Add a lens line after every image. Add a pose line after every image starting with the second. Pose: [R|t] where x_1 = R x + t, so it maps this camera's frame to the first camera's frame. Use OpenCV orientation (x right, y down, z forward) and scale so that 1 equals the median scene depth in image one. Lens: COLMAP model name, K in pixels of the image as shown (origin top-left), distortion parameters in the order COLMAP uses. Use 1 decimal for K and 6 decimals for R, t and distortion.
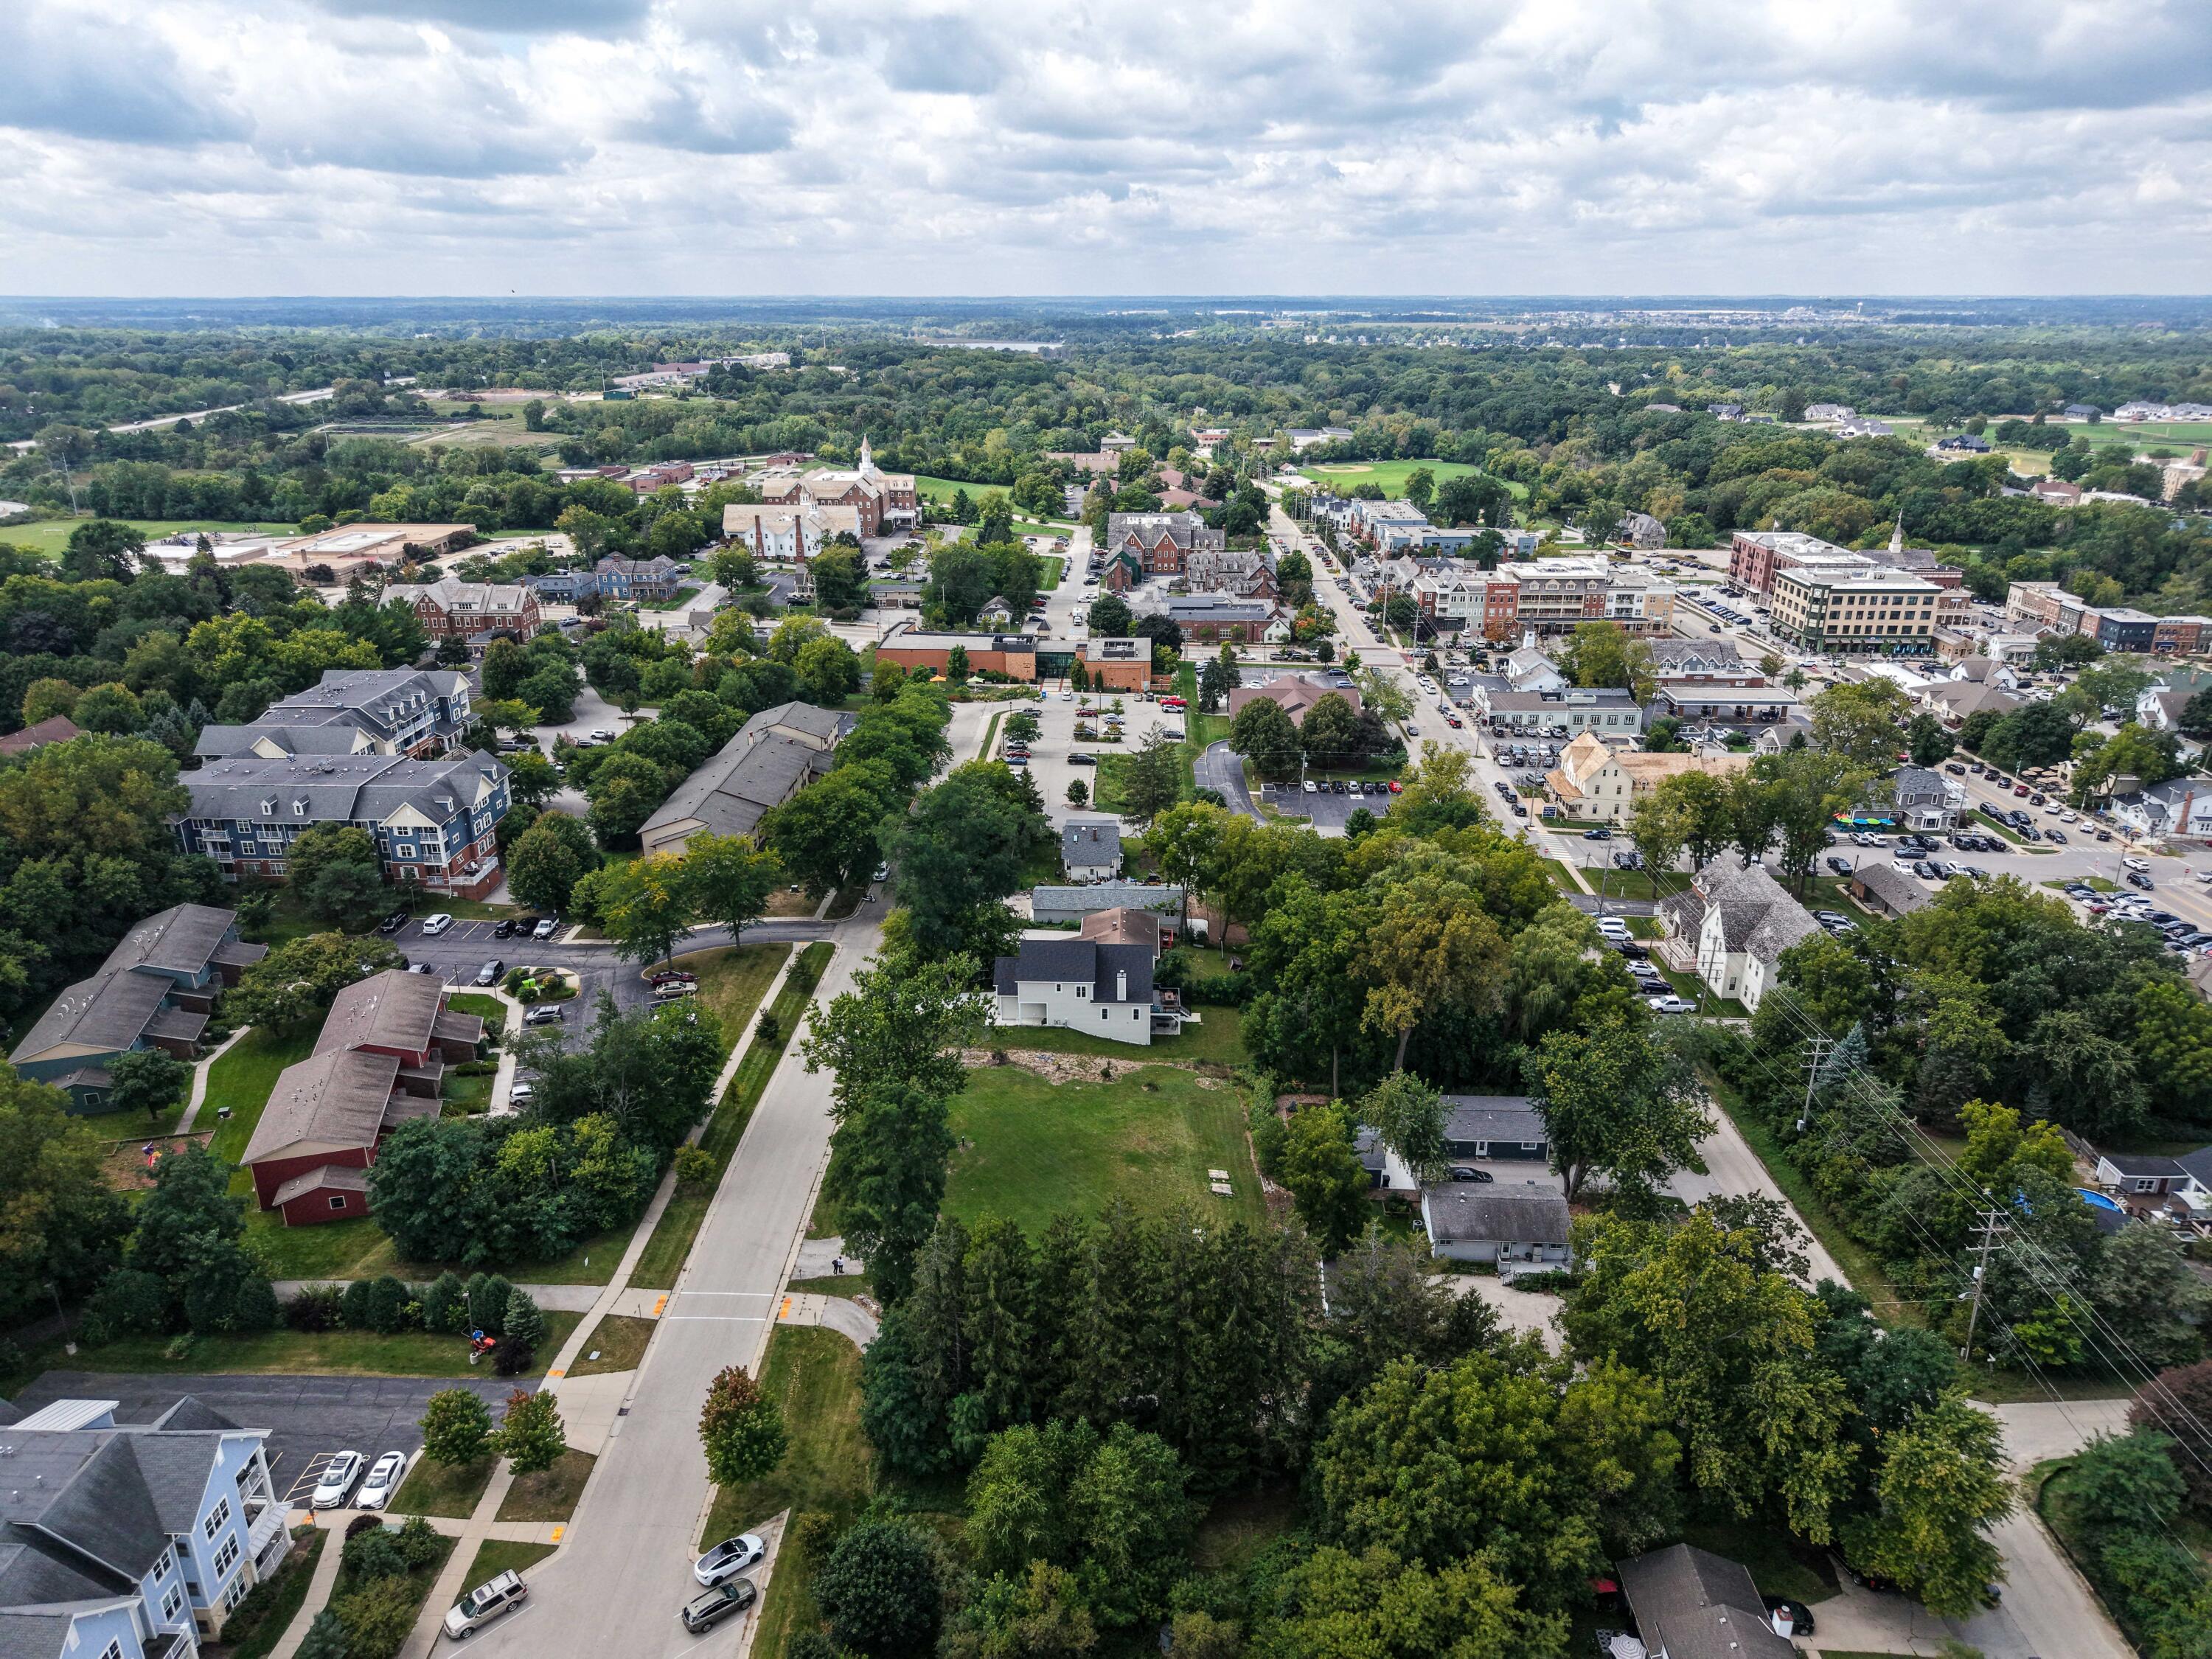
lens RADIAL K [[1478.3, 0, 1099.2], [0, 1478.3, 819.2], [0, 0, 1]] dist [0.028613, -0.029994]
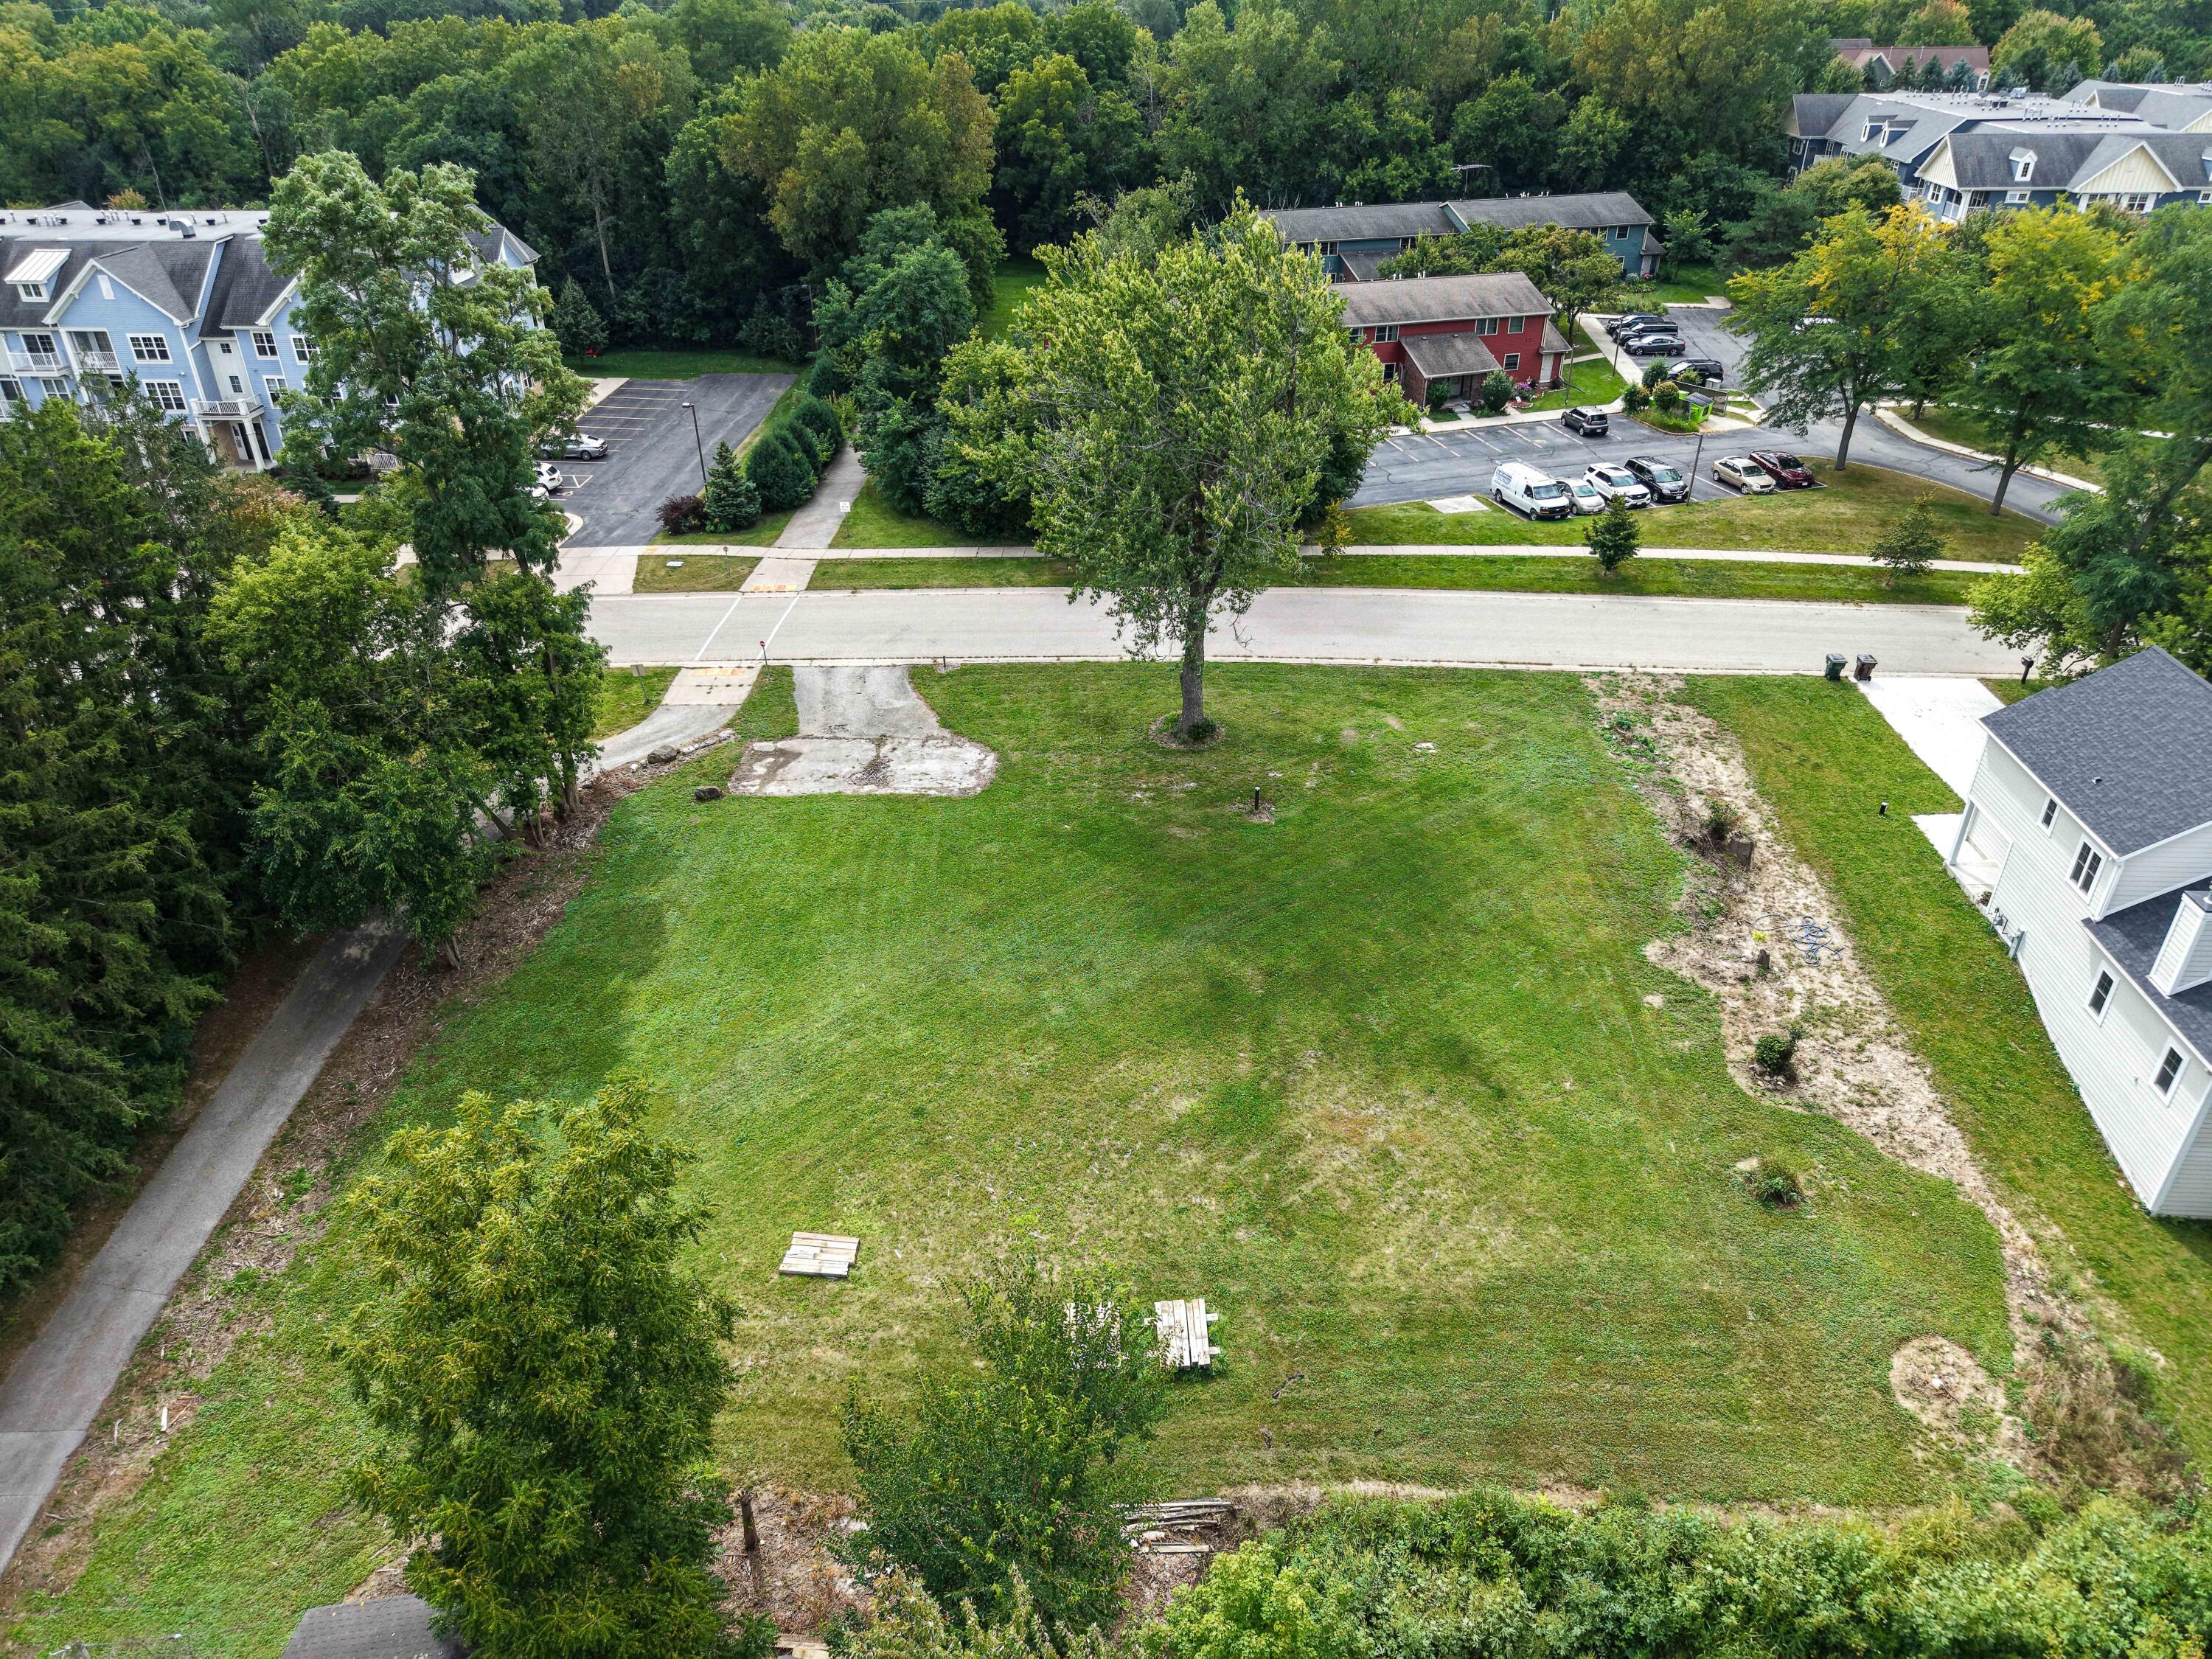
lens RADIAL K [[1478.3, 0, 1099.5], [0, 1478.3, 826.0], [0, 0, 1]] dist [0.028613, -0.029994]
pose [[-0.026580, 0.510680, -0.859360, 0.141265], [-0.328761, 0.807377, 0.489957, 0.023079], [0.944039, 0.295547, 0.146432, 0.498179]]
